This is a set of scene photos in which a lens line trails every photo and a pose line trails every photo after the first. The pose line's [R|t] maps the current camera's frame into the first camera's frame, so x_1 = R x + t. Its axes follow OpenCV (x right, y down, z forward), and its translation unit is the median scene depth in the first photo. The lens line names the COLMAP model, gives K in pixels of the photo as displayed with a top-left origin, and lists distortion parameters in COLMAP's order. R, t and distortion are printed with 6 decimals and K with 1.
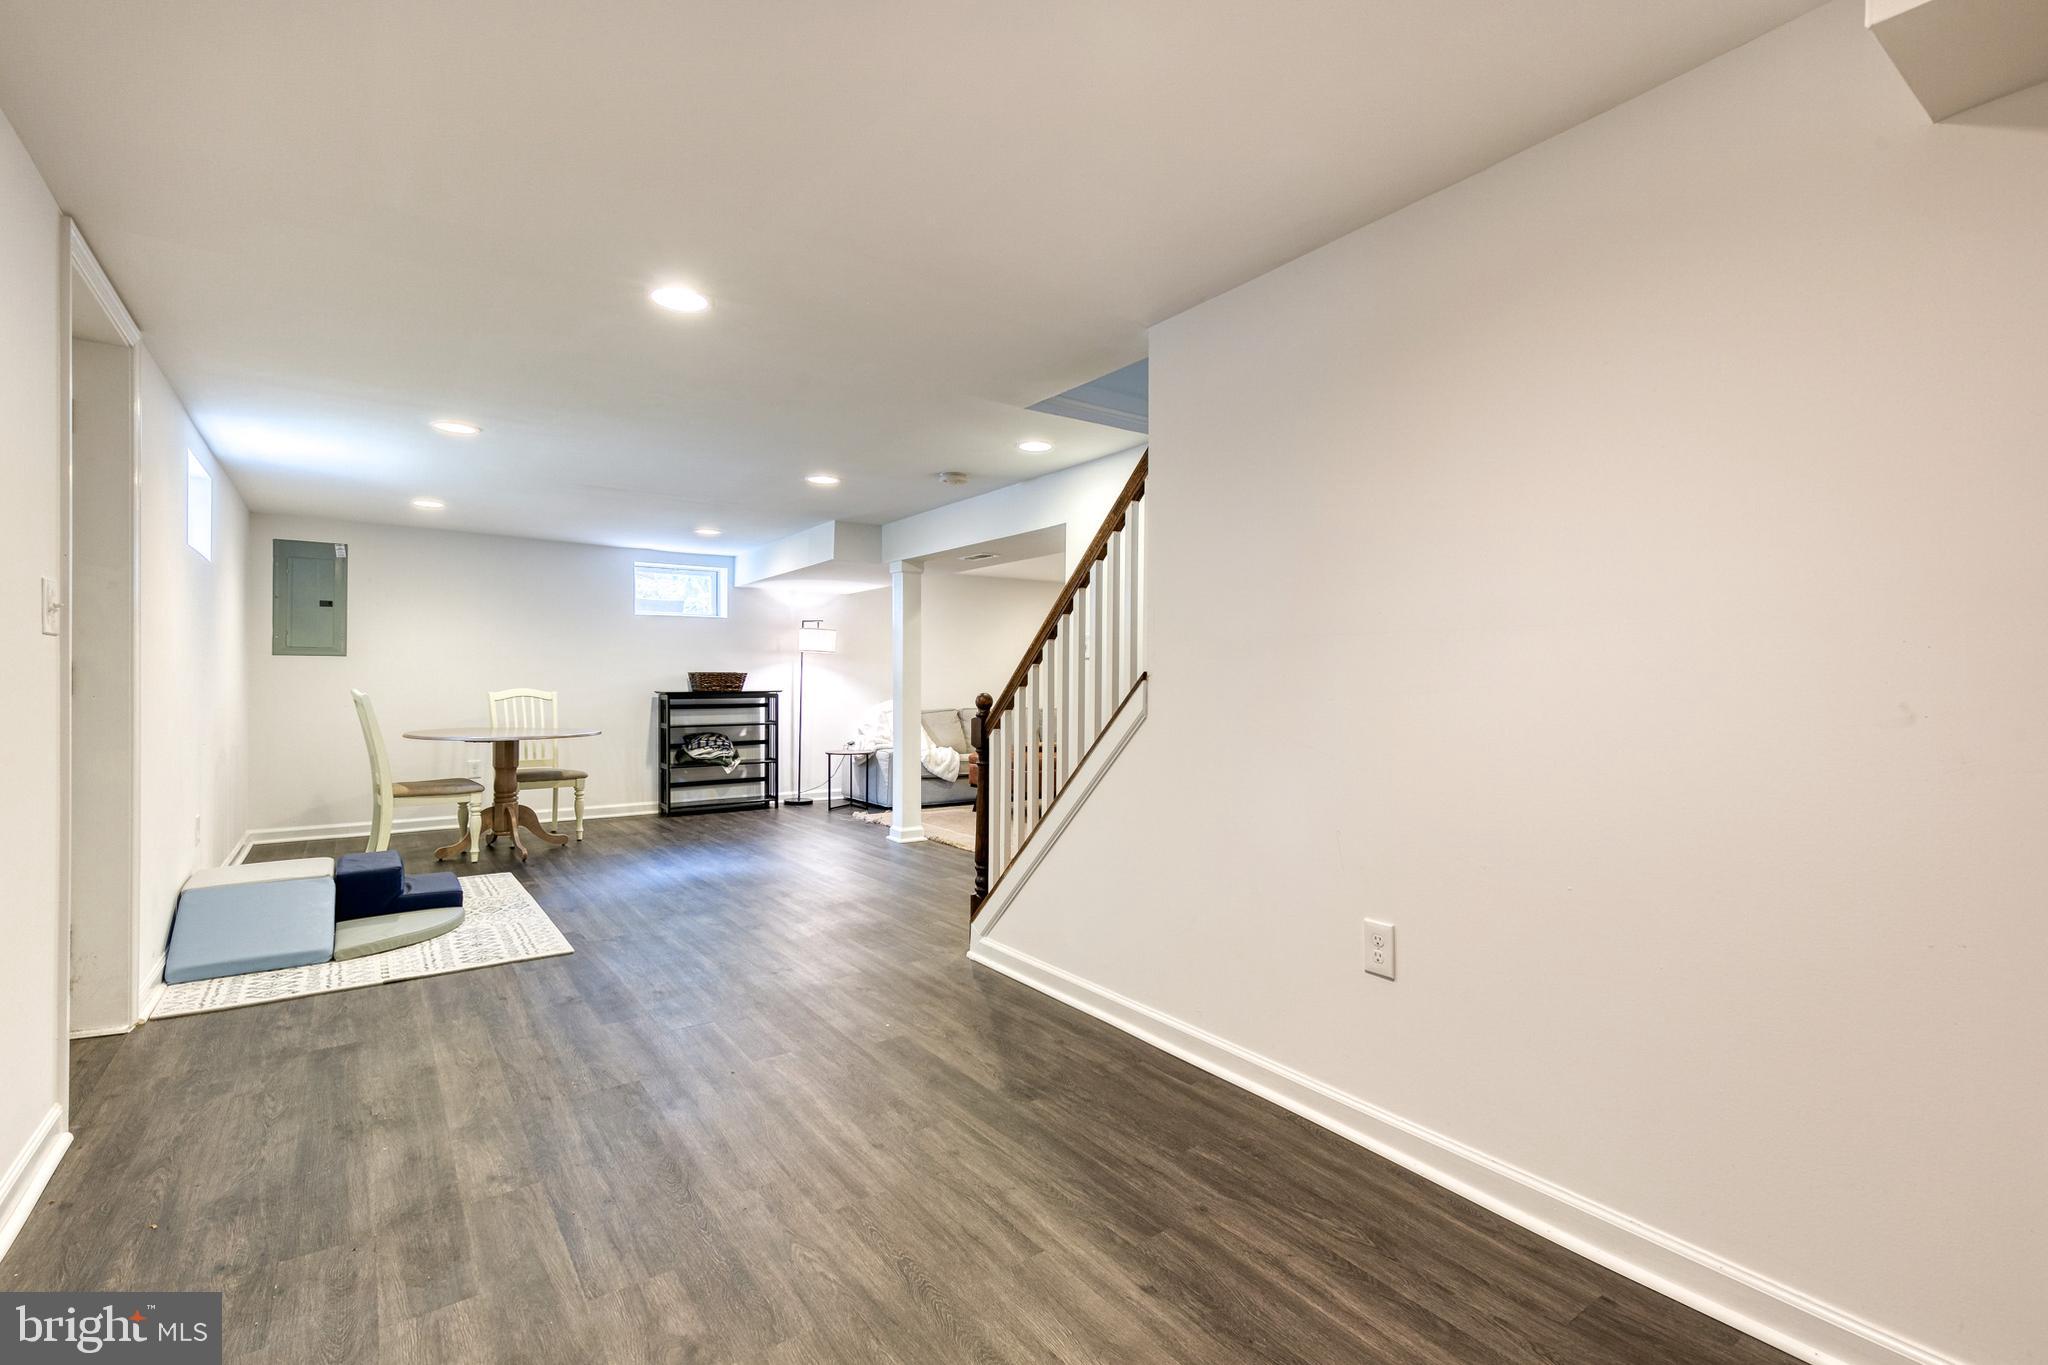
lens RADIAL K [[935.8, 0, 1022.2], [0, 935.8, 682.6], [0, 0, 1]] dist [0.009197, -0.001361]
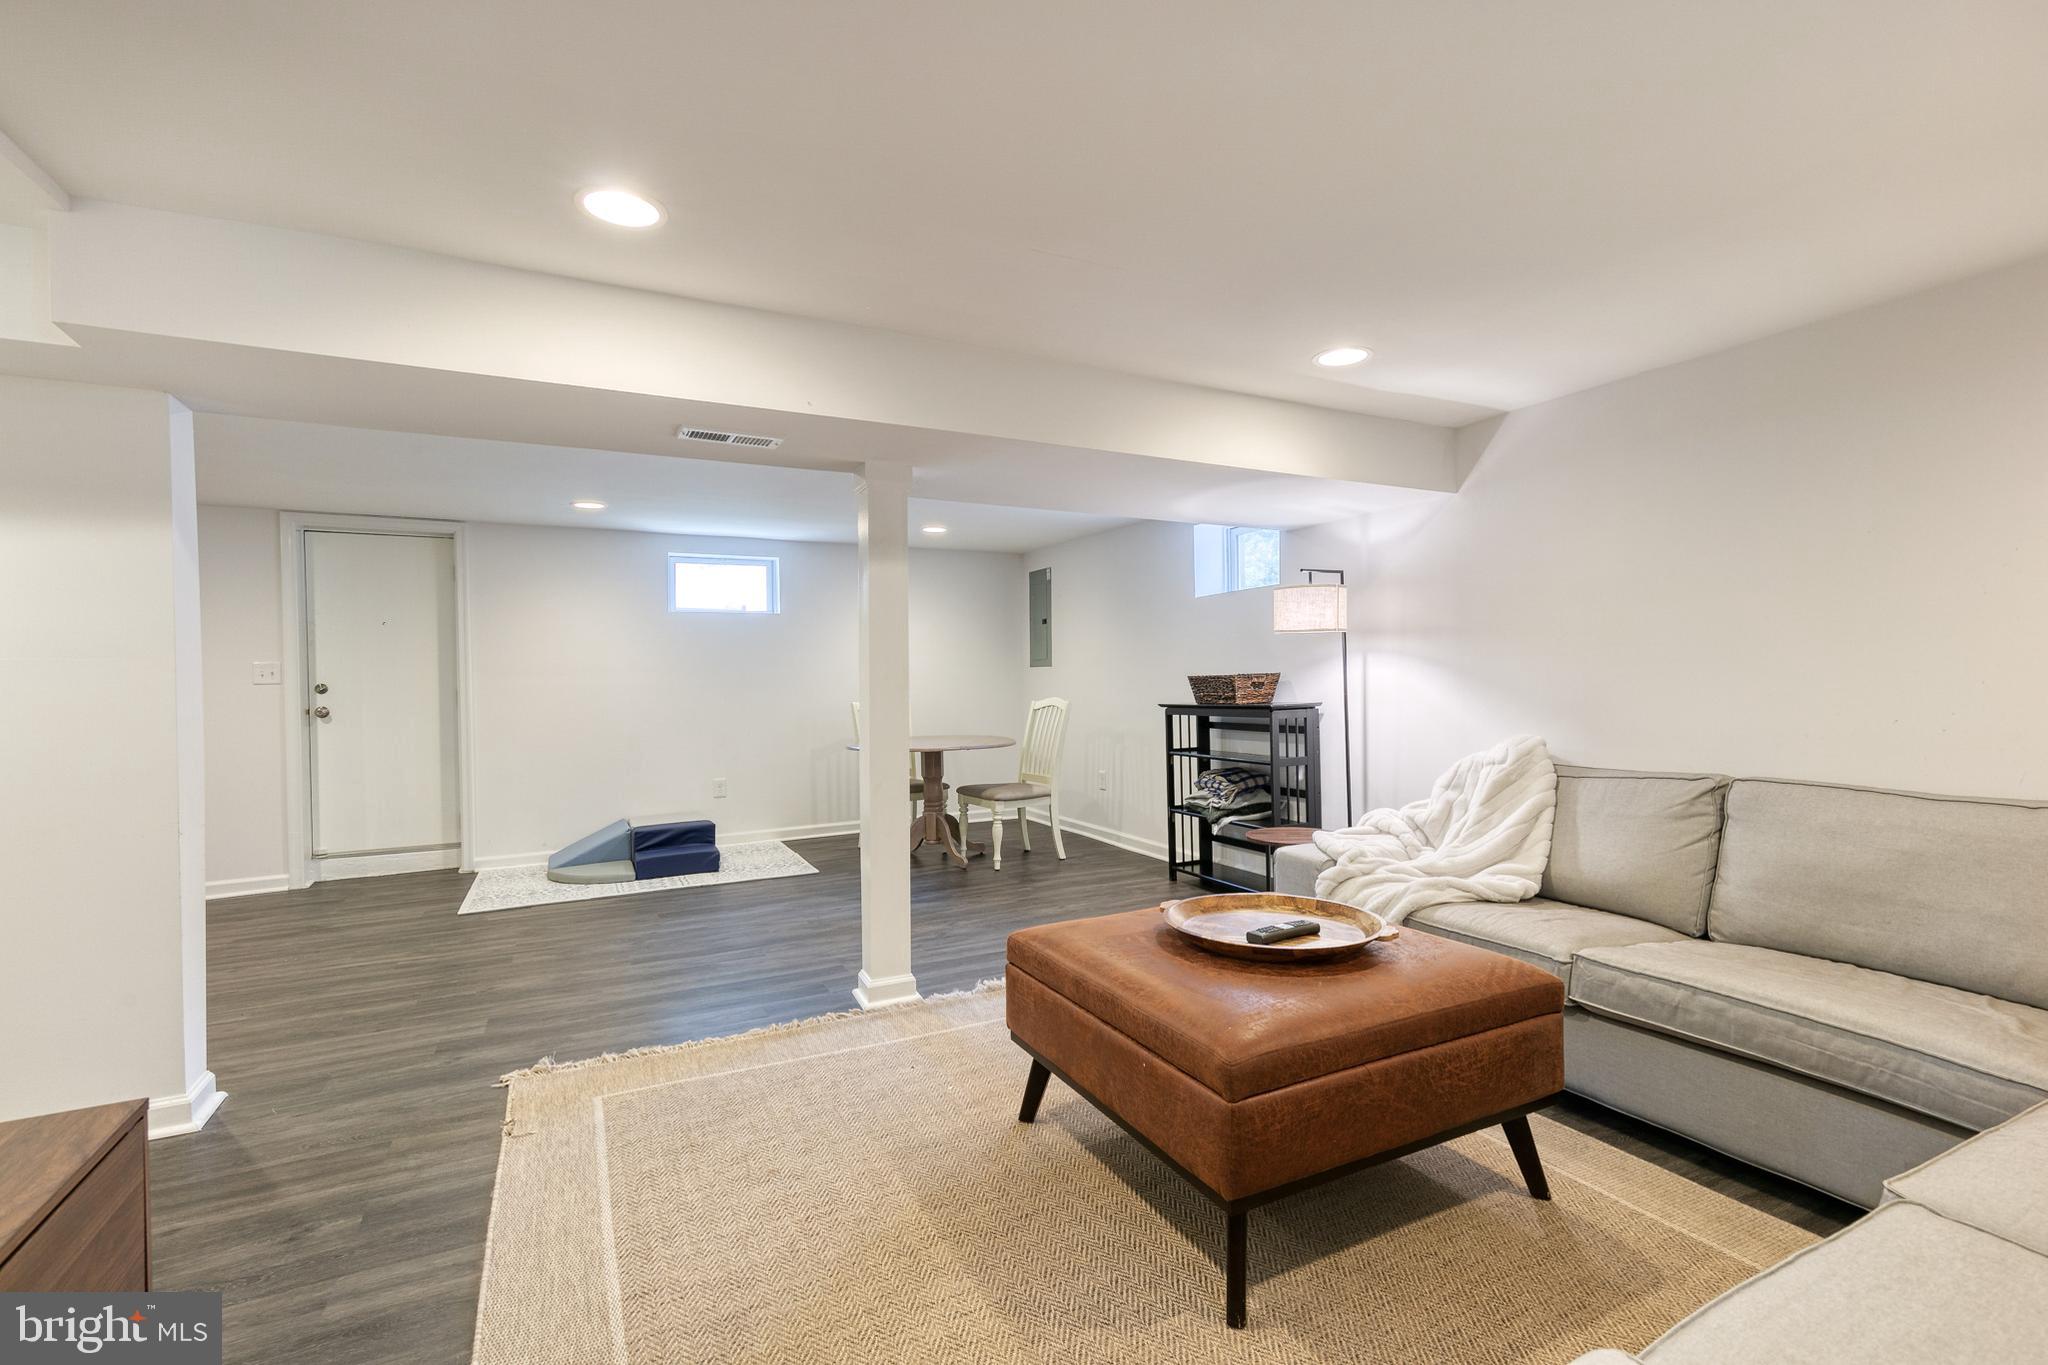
lens RADIAL K [[935.8, 0, 1030.2], [0, 935.8, 685.1], [0, 0, 1]] dist [0.009197, -0.001361]
pose [[-0.167936, 0.010723, -0.985740, 0.610580], [0.014935, 0.999854, 0.008332, -0.020403], [0.985685, -0.013322, -0.168071, 1.942392]]
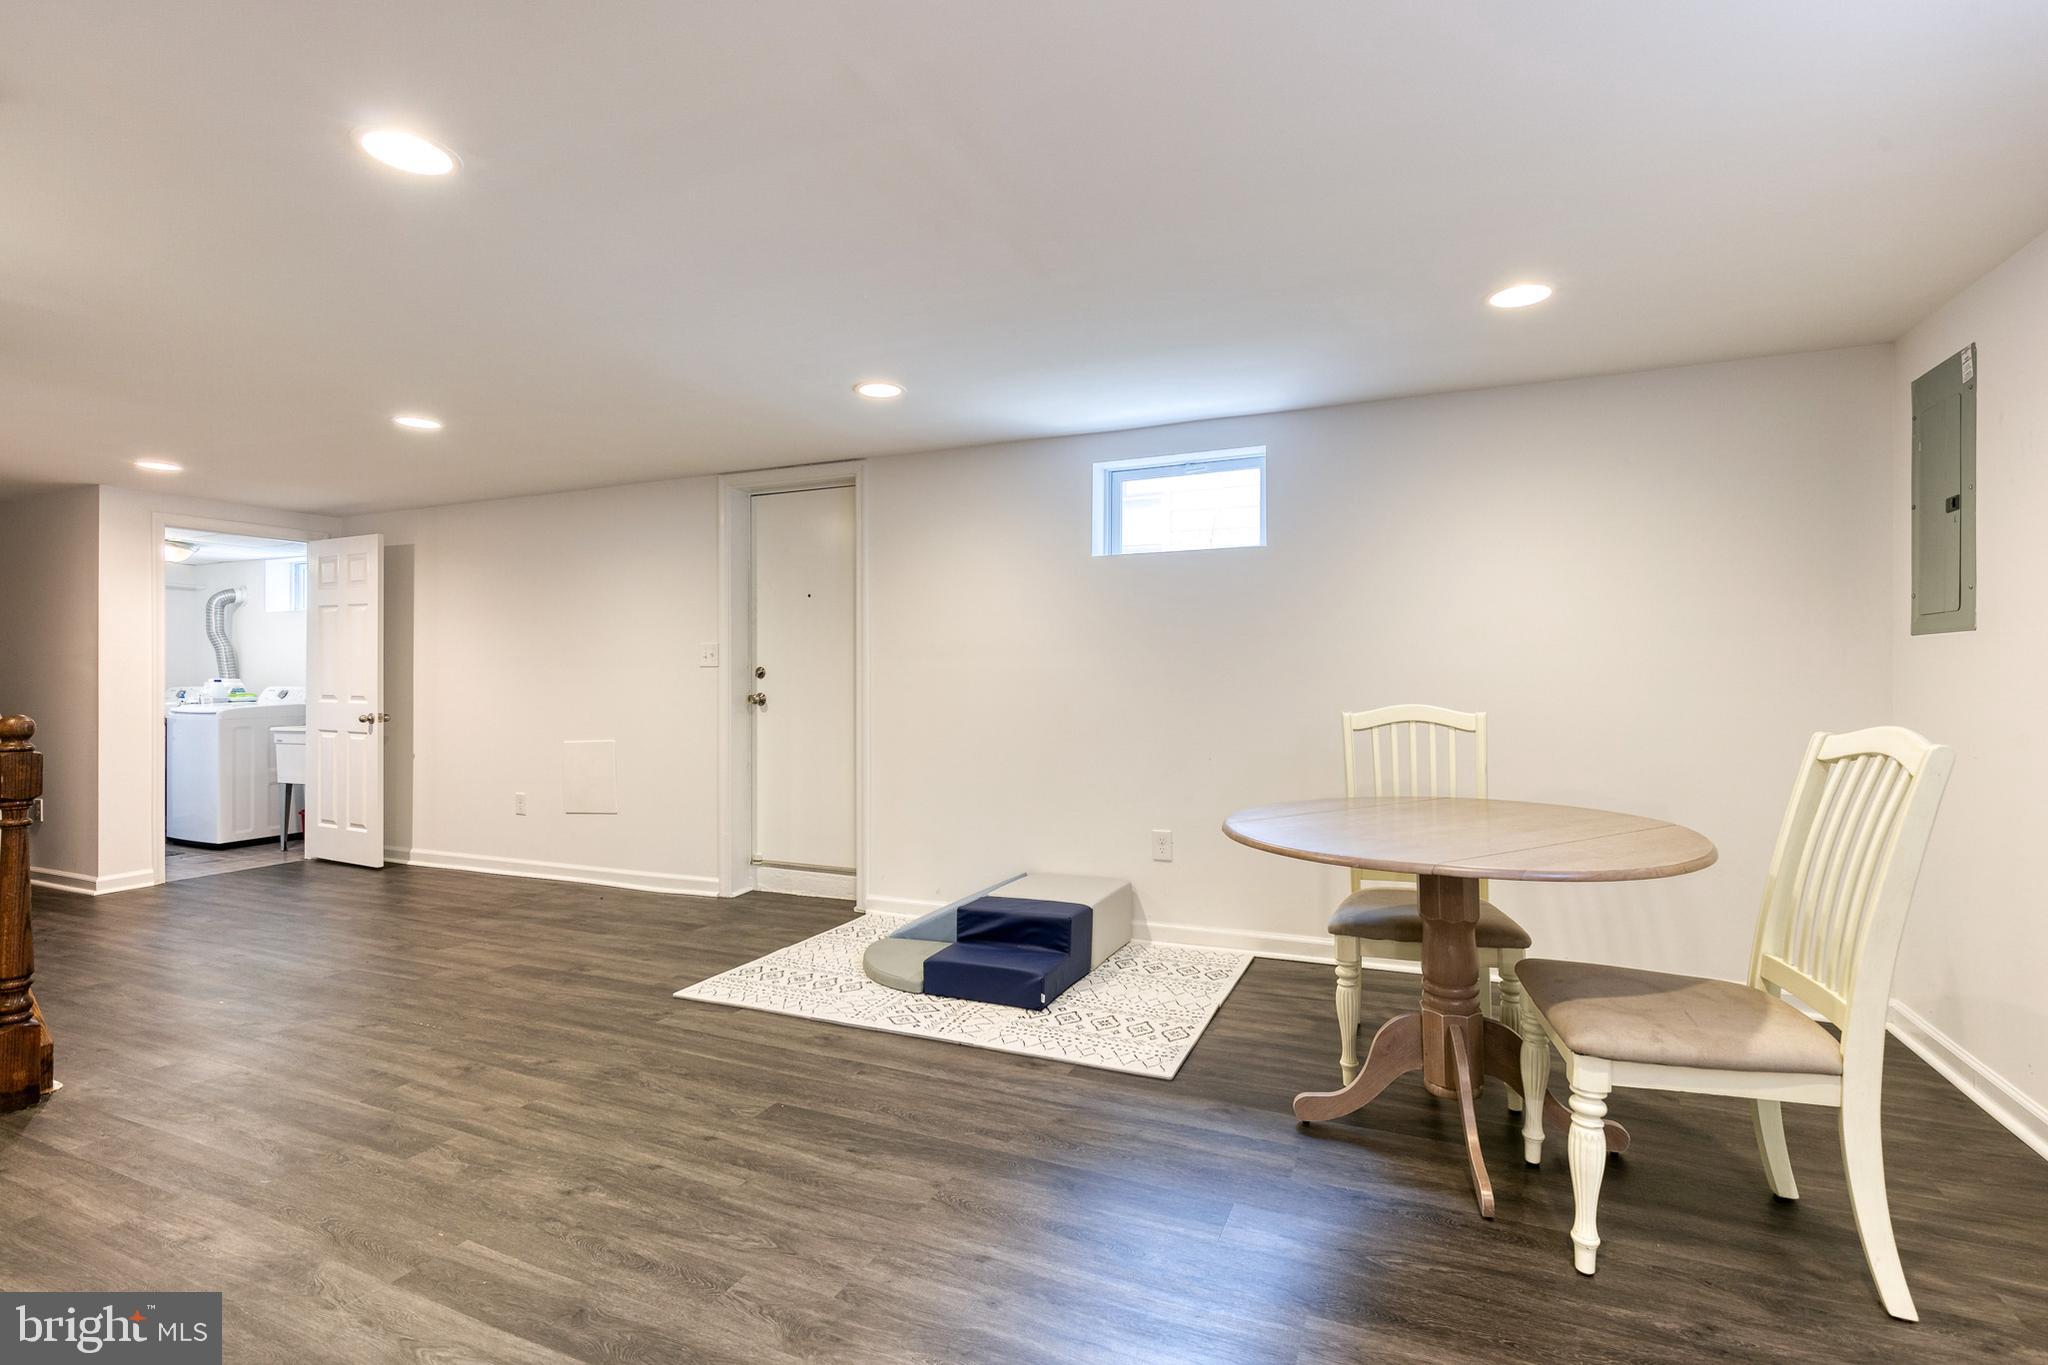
lens RADIAL K [[935.8, 0, 1029.6], [0, 935.8, 672.7], [0, 0, 1]] dist [0.009197, -0.001361]
pose [[-0.862952, 0.004236, -0.505267, -0.316719], [0.005909, 0.999981, -0.001709, -0.014301], [0.505251, -0.004461, -0.862961, 1.904233]]
